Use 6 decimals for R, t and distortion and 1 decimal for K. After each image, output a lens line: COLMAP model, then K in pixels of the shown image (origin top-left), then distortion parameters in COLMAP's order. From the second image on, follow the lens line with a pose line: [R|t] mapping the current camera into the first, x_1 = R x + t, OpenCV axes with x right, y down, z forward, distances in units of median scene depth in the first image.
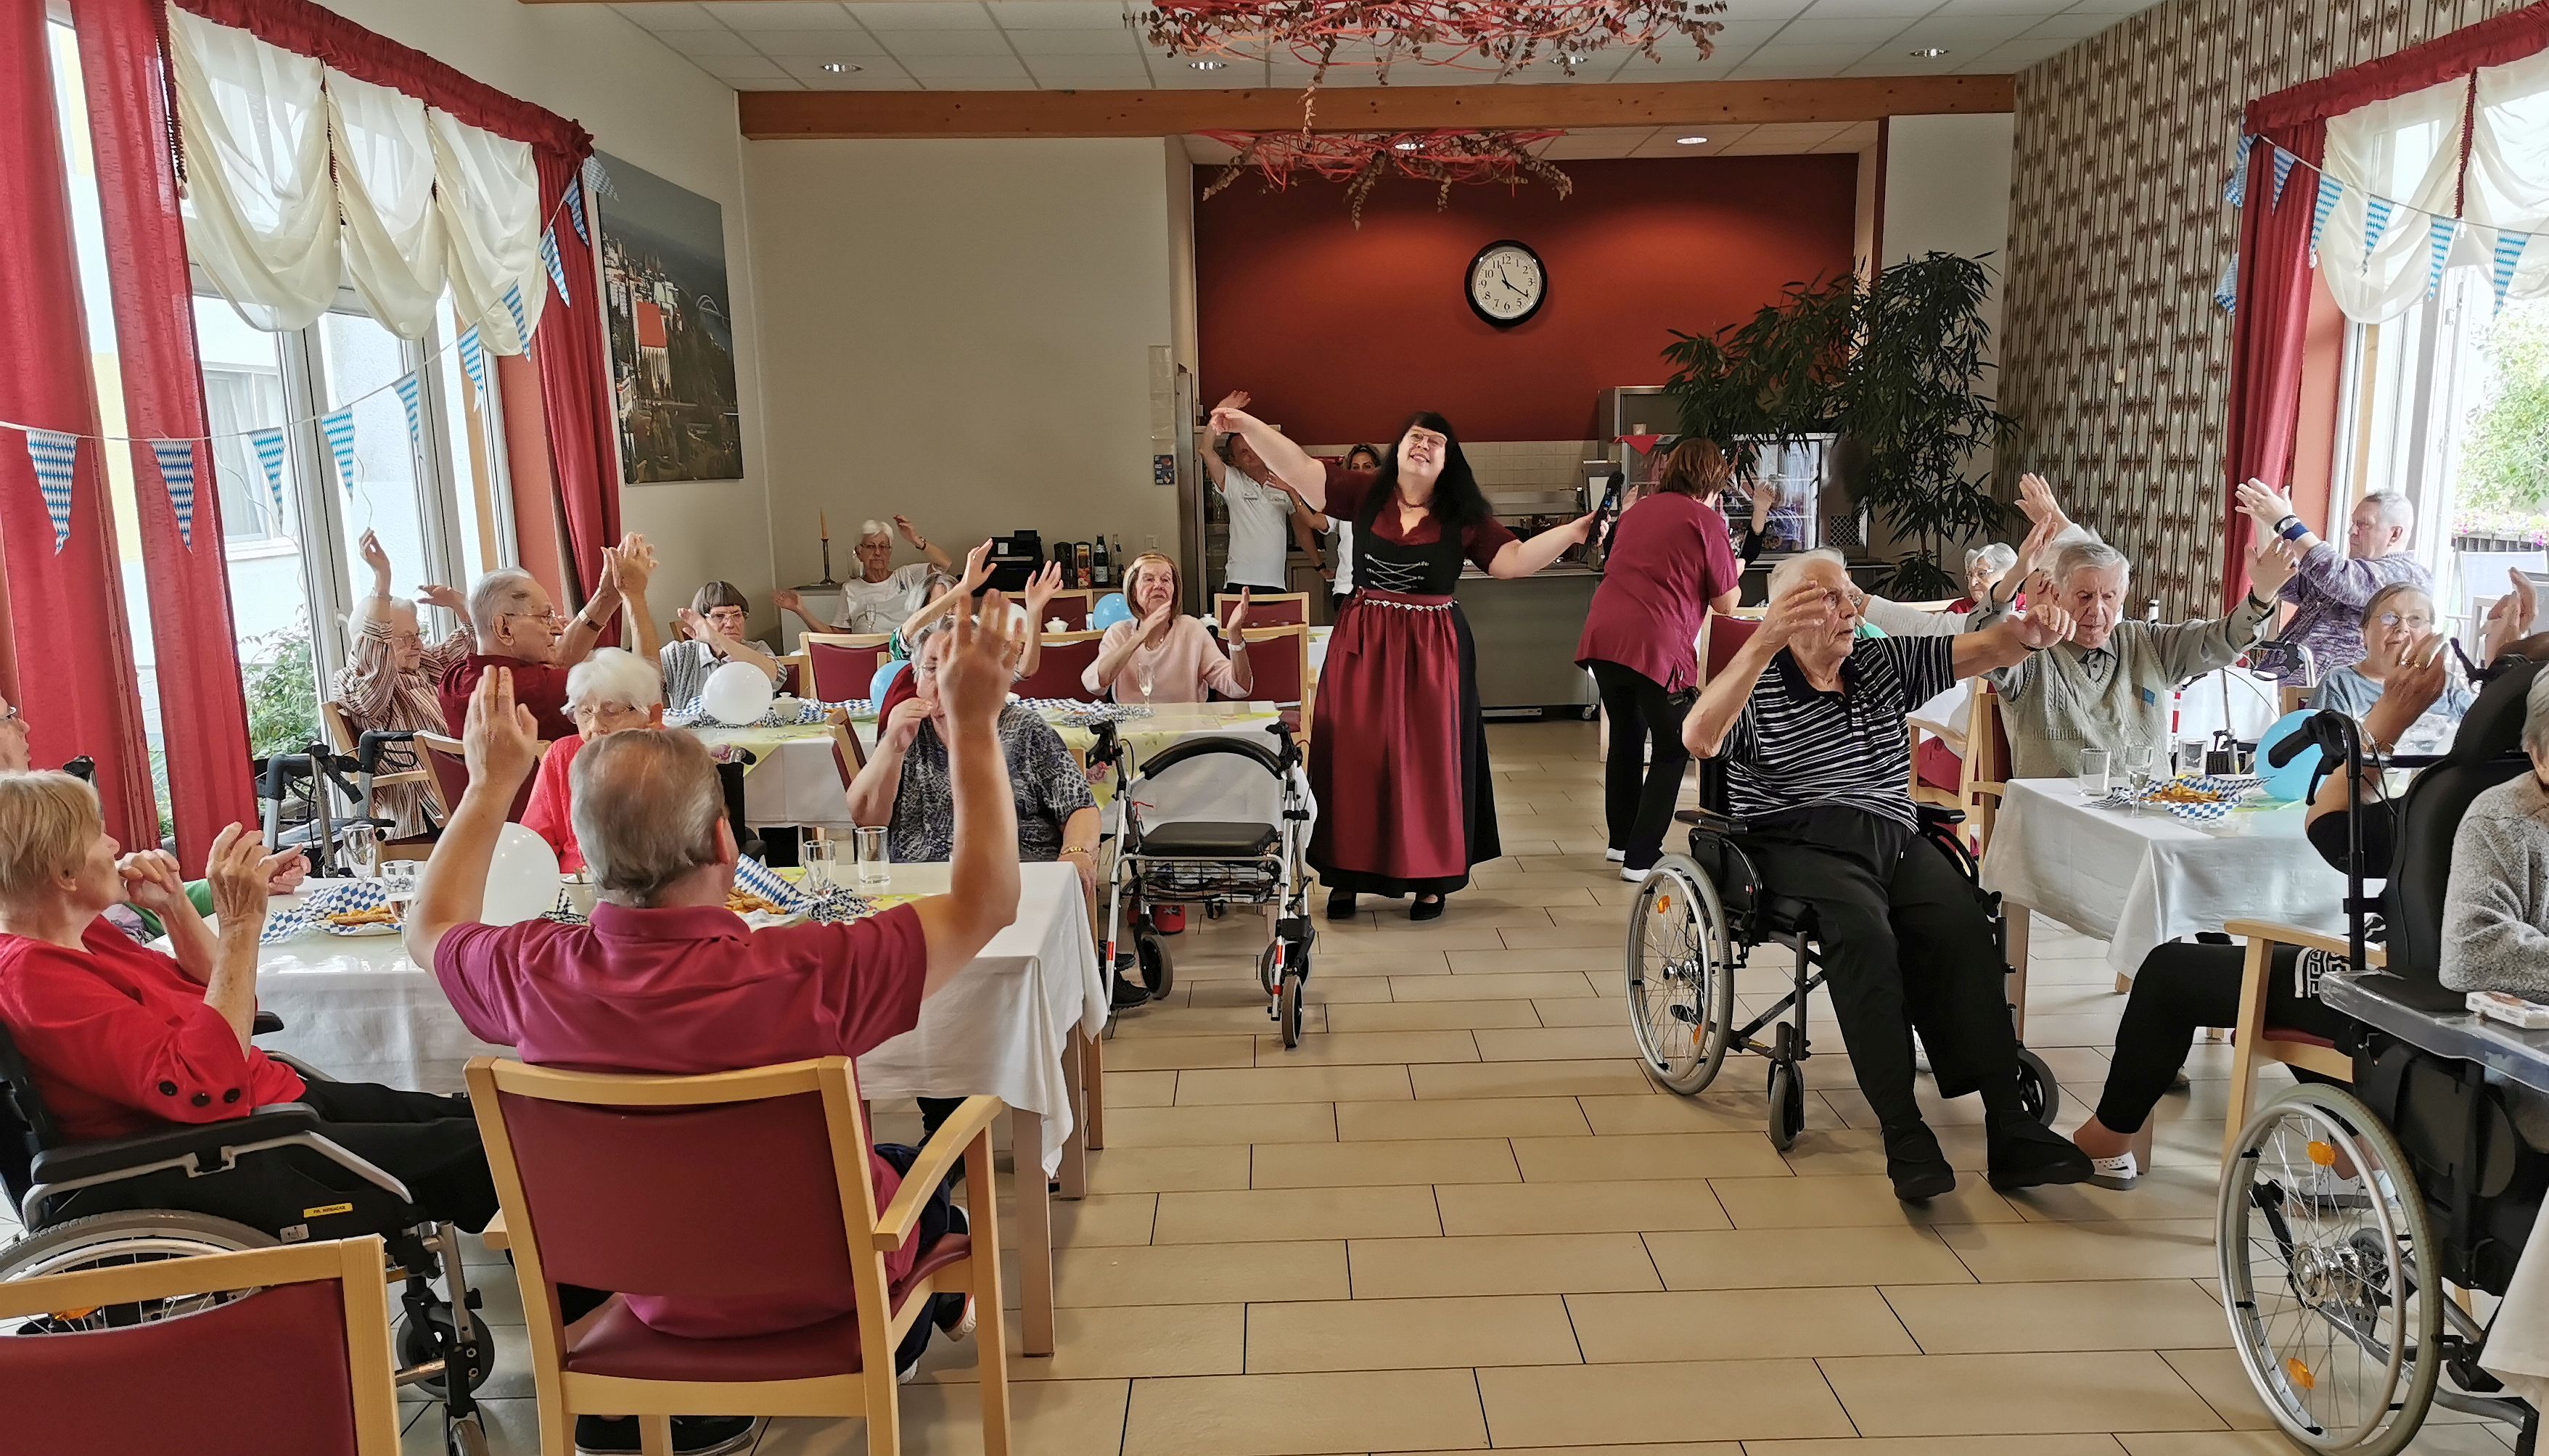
lens RADIAL K [[2054.8, 0, 1323.4], [0, 2054.8, 724.9], [0, 0, 1]] dist [-0.001942, 0.000650]
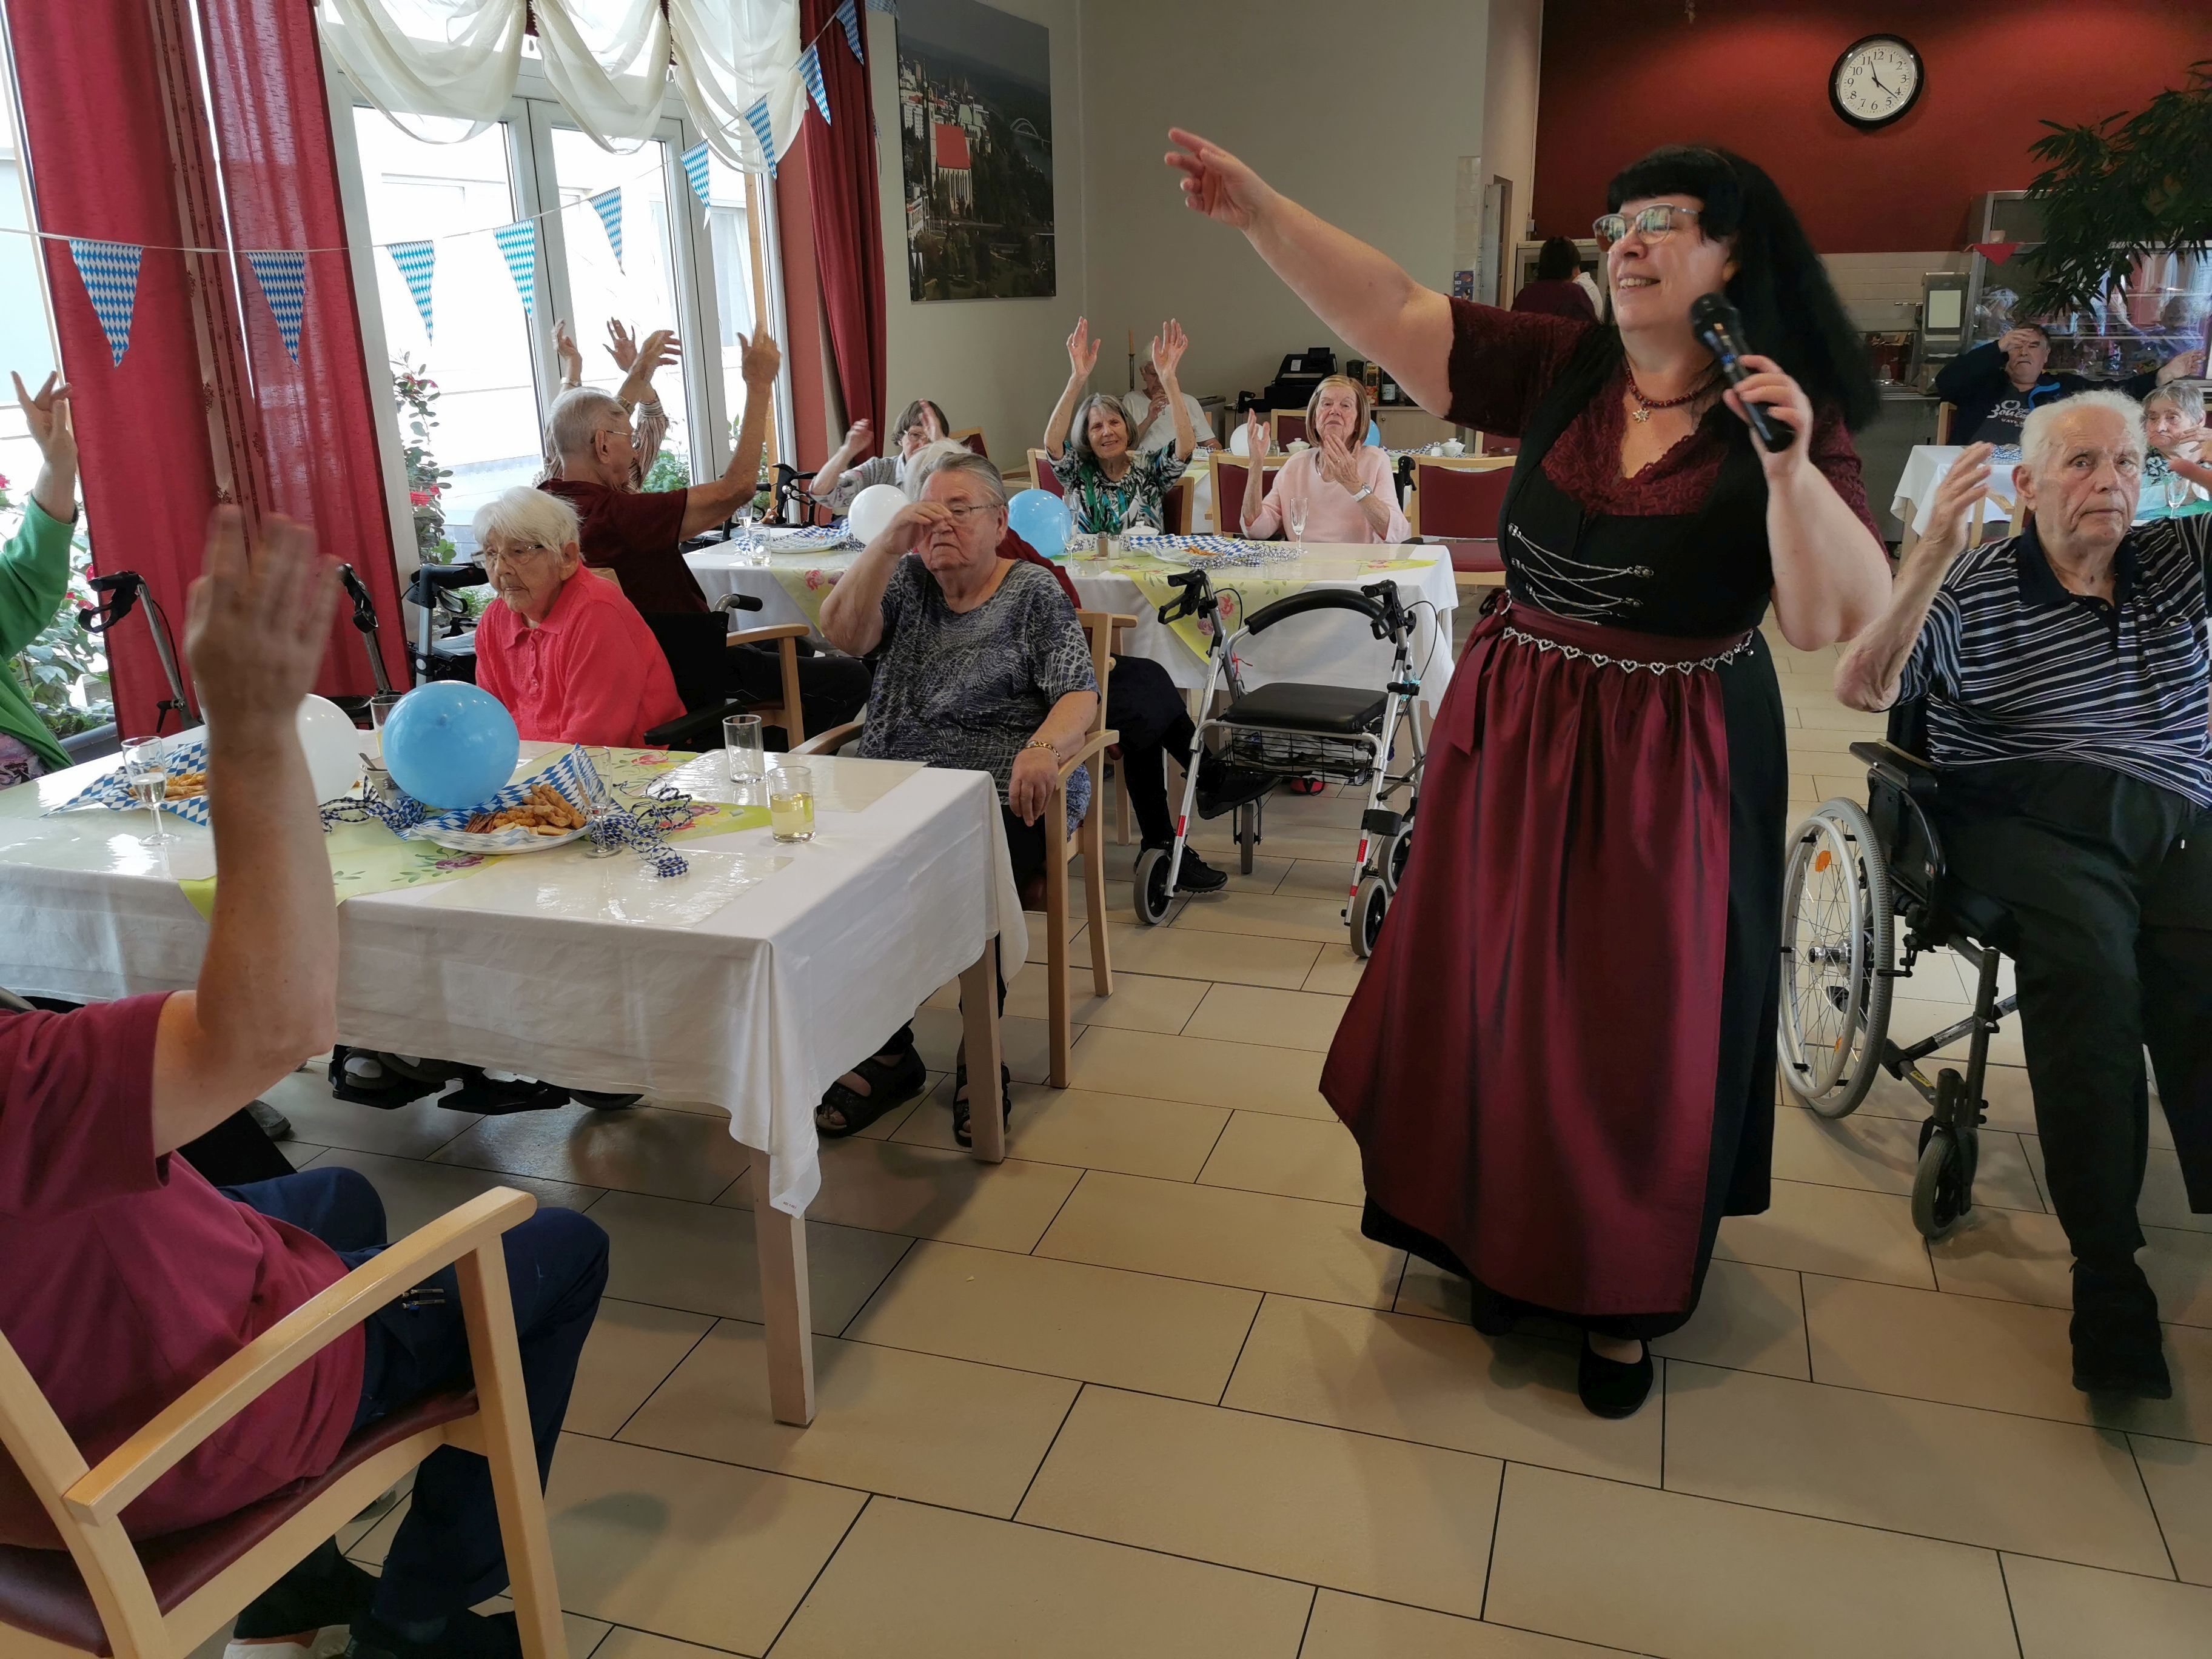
lens RADIAL K [[1724.9, 0, 1105.5], [0, 1724.9, 726.5], [0, 0, 1]] dist [0.051597, -0.082405]
pose [[0.942965, 0.076811, -0.323909, 0.097422], [-0.036693, 0.991069, 0.128199, -0.026823], [0.330864, -0.109002, 0.937362, 0.258905]]
